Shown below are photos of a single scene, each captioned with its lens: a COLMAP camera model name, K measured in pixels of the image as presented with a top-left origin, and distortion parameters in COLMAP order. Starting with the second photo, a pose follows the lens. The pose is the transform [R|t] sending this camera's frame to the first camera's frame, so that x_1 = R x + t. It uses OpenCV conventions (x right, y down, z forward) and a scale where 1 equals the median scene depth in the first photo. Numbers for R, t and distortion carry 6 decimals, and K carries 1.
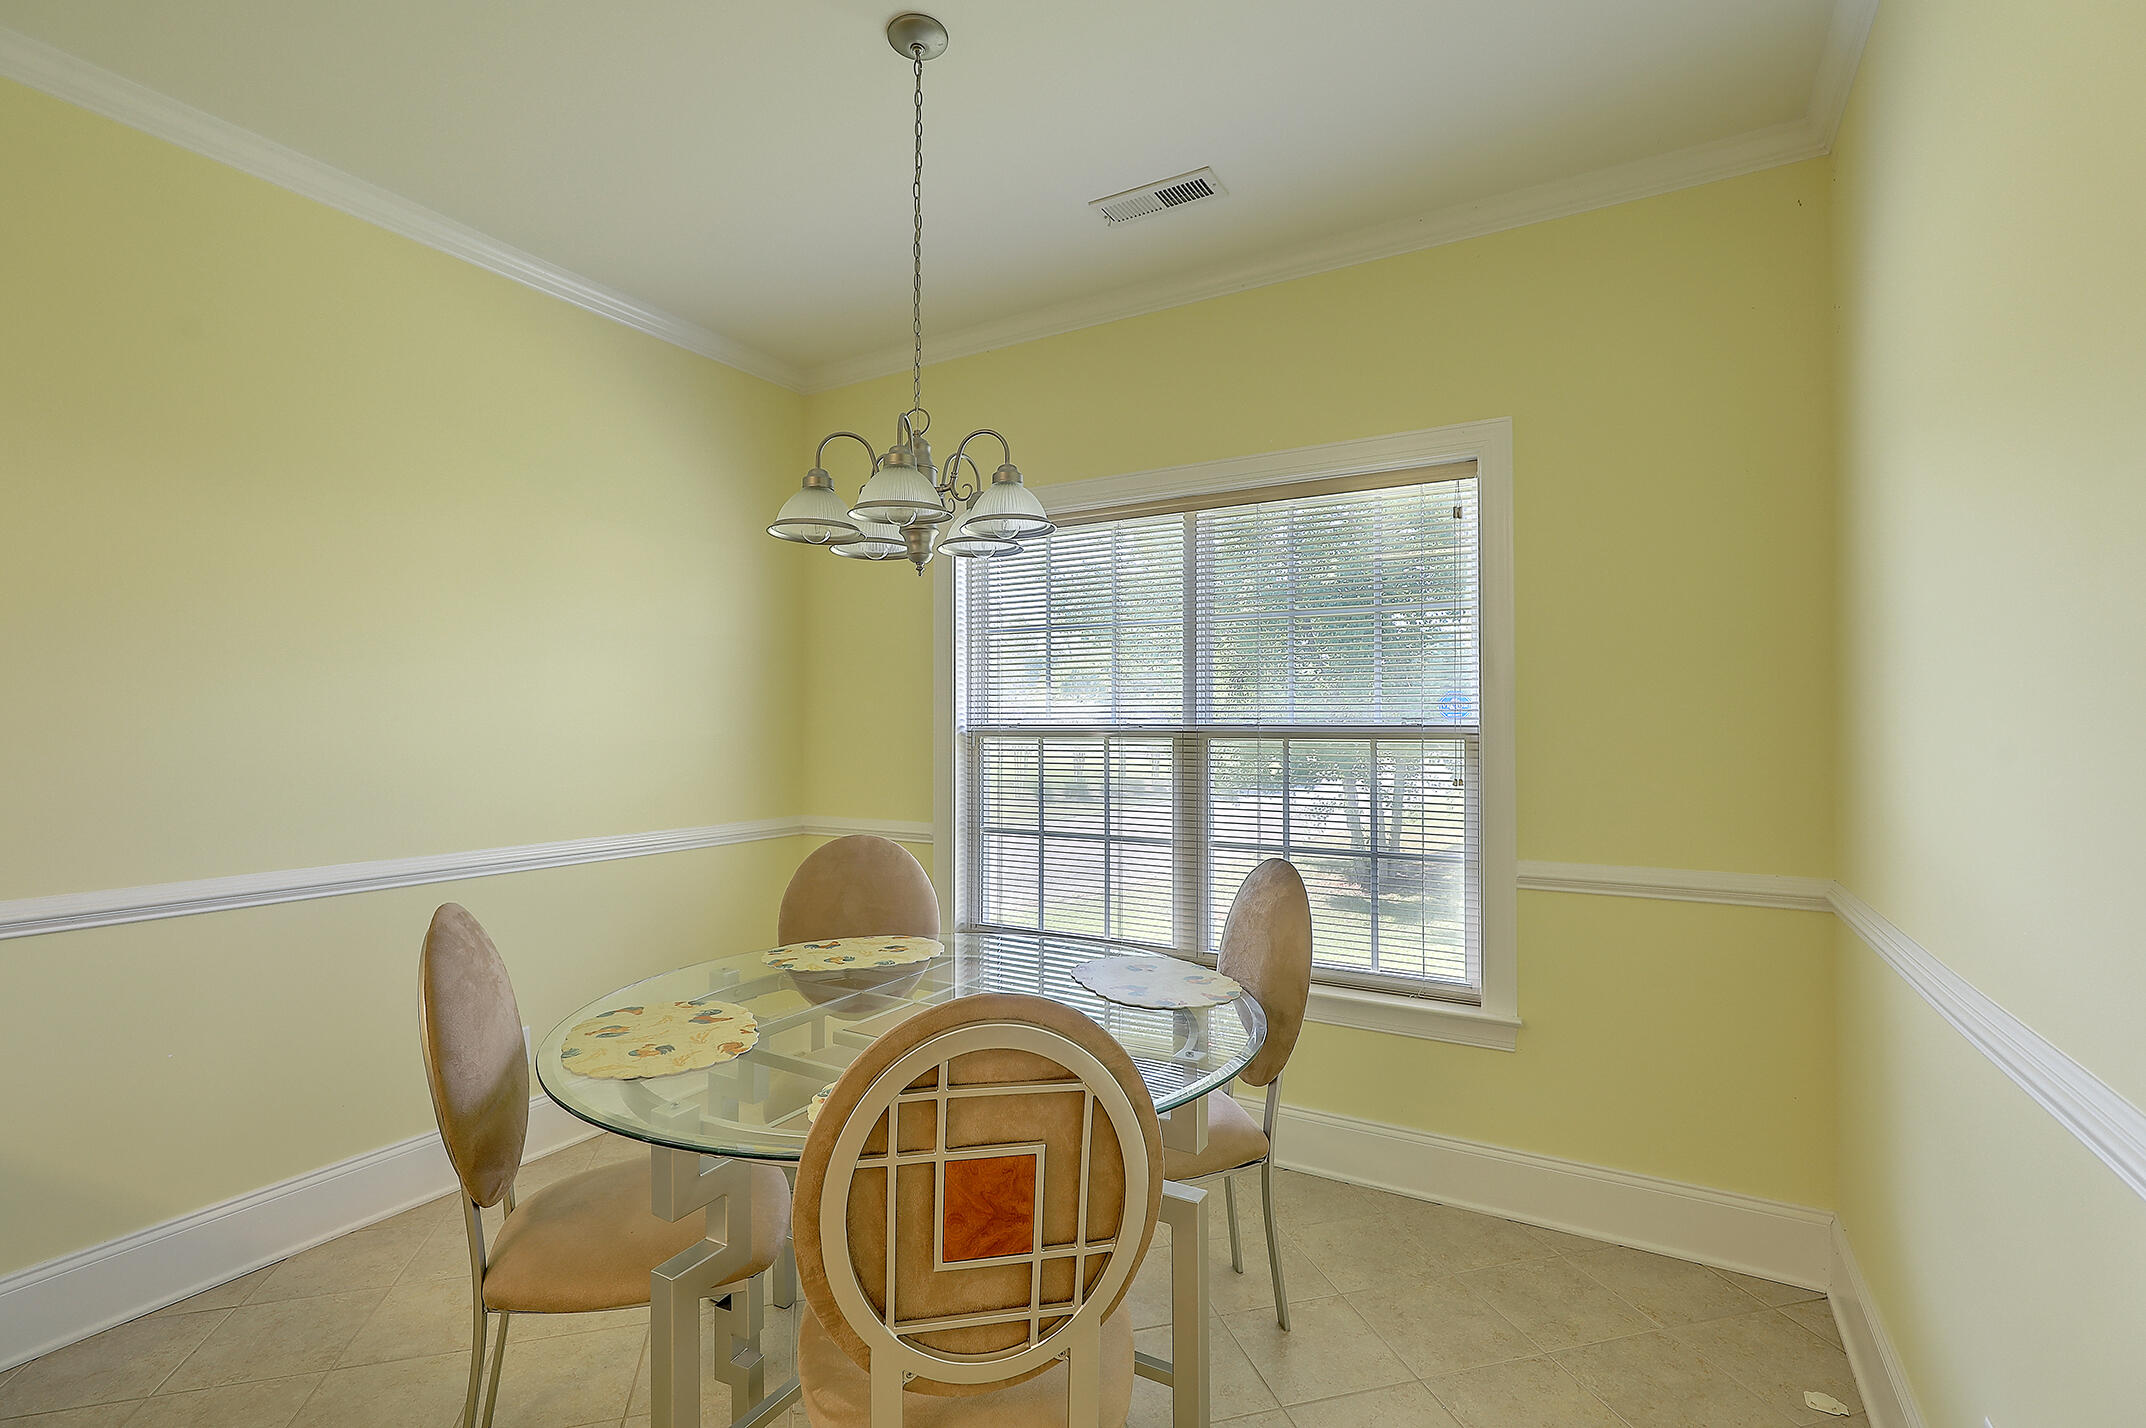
lens RADIAL K [[991.6, 0, 1075.8], [0, 991.6, 719.3], [0, 0, 1]] dist [-0.001296, -0.000343]
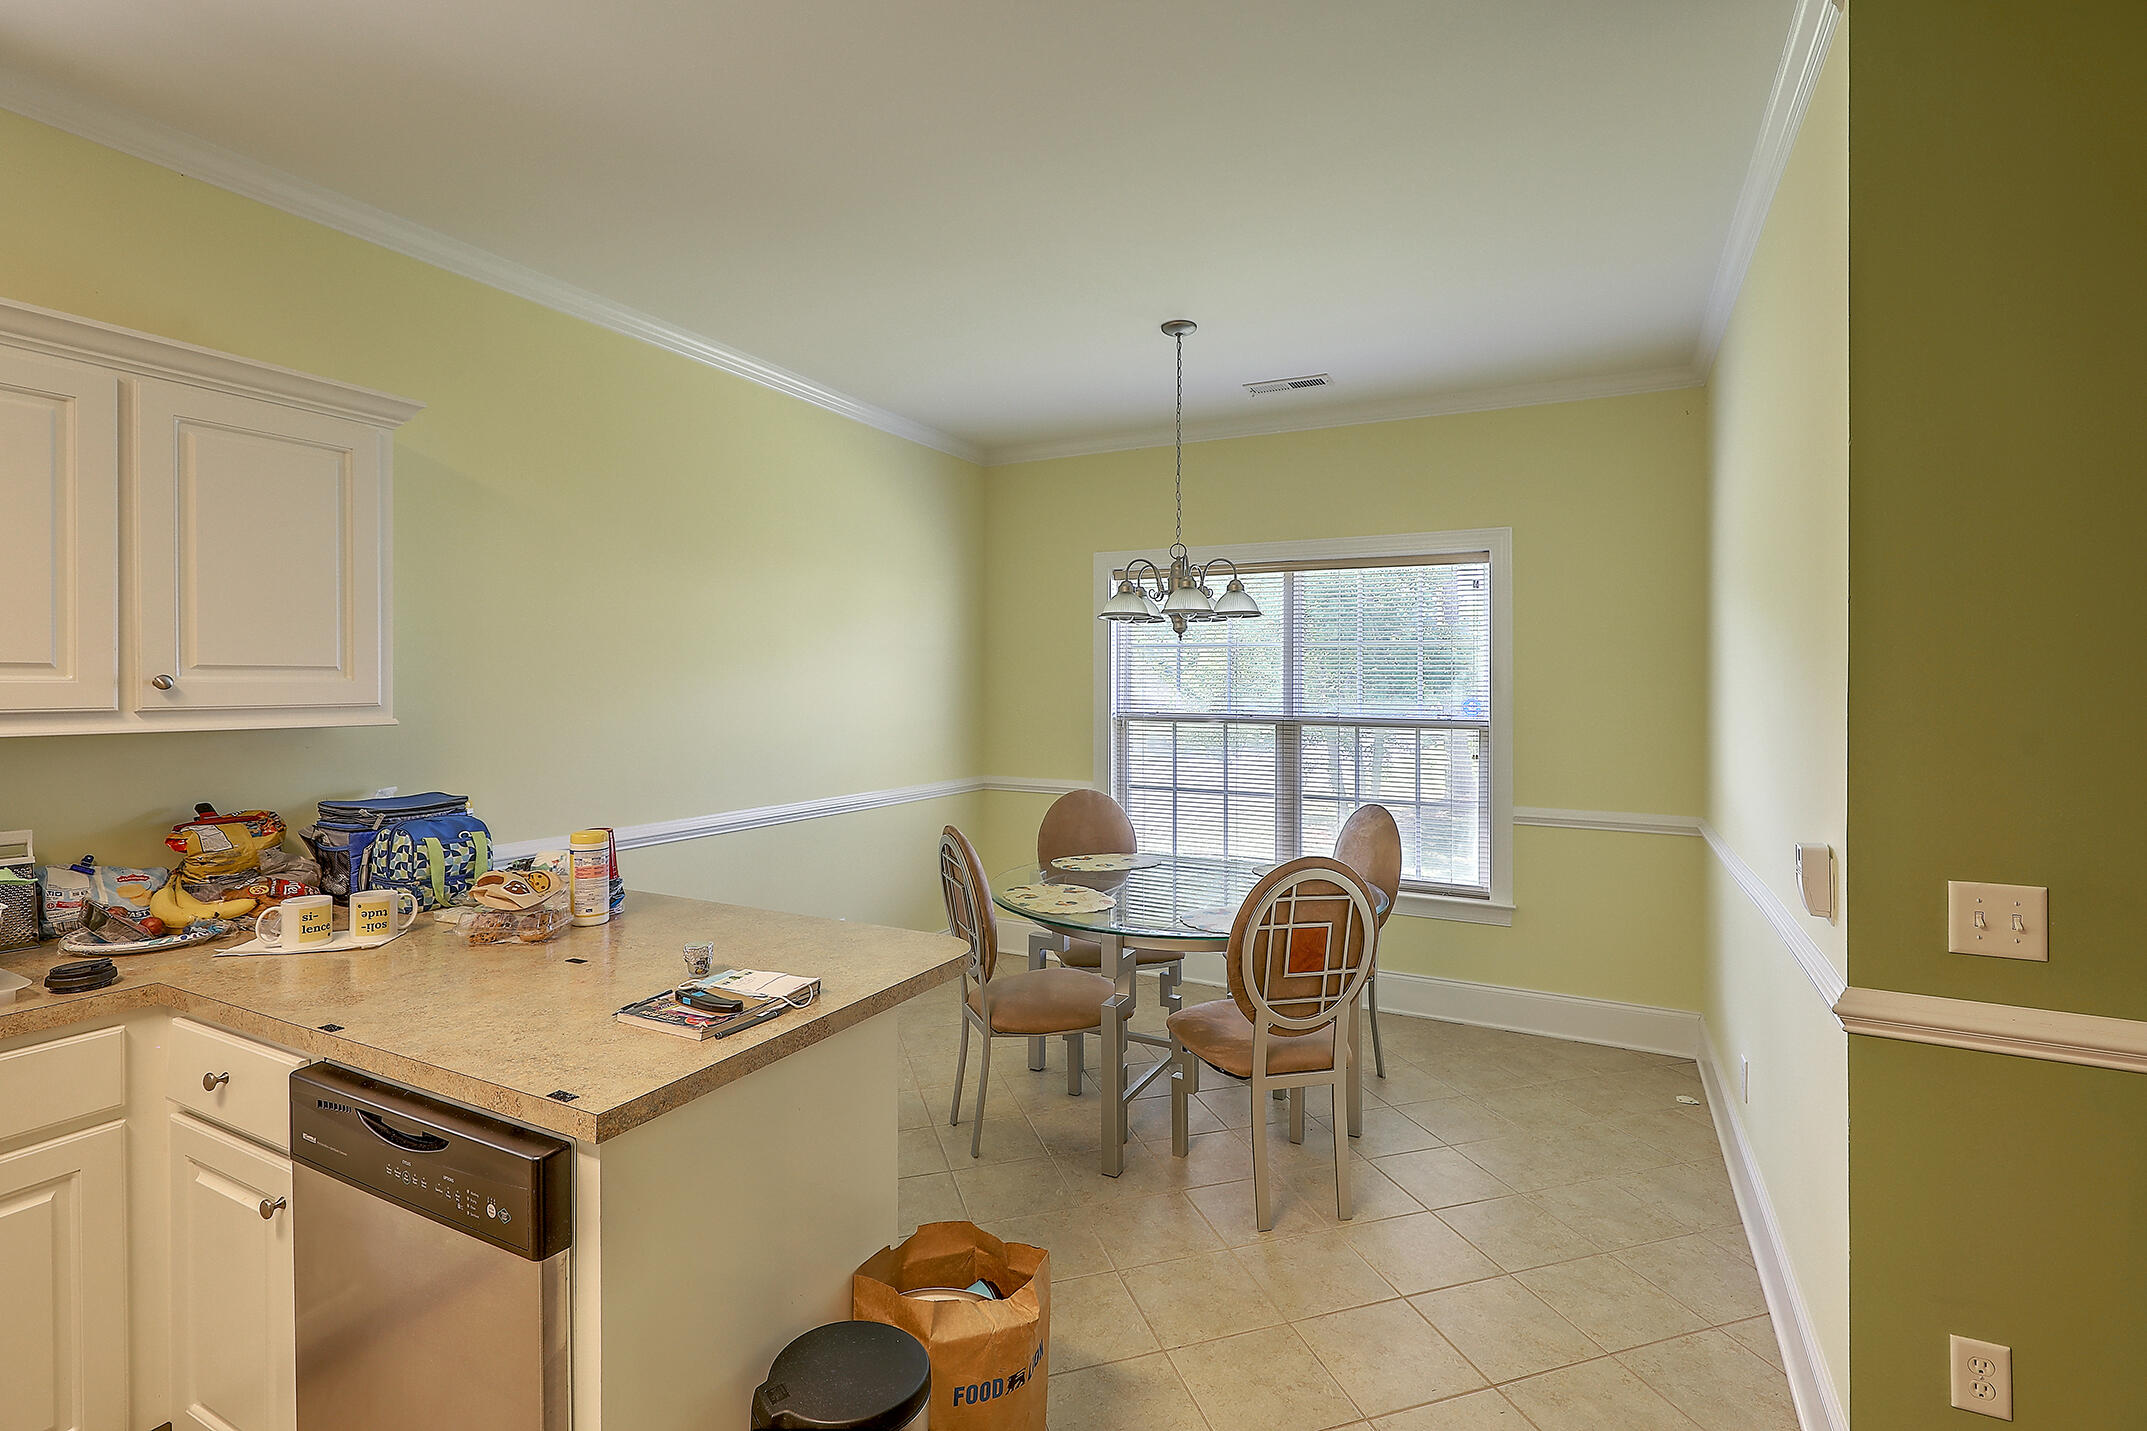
lens RADIAL K [[992.1, 0, 1049.3], [0, 992.1, 679.8], [0, 0, 1]] dist [-0.001296, -0.000343]
pose [[0.999881, 0.006093, 0.014141, -0.367959], [-0.006152, 0.999973, 0.004140, -0.073168], [-0.014115, -0.004226, 0.999891, -0.660456]]
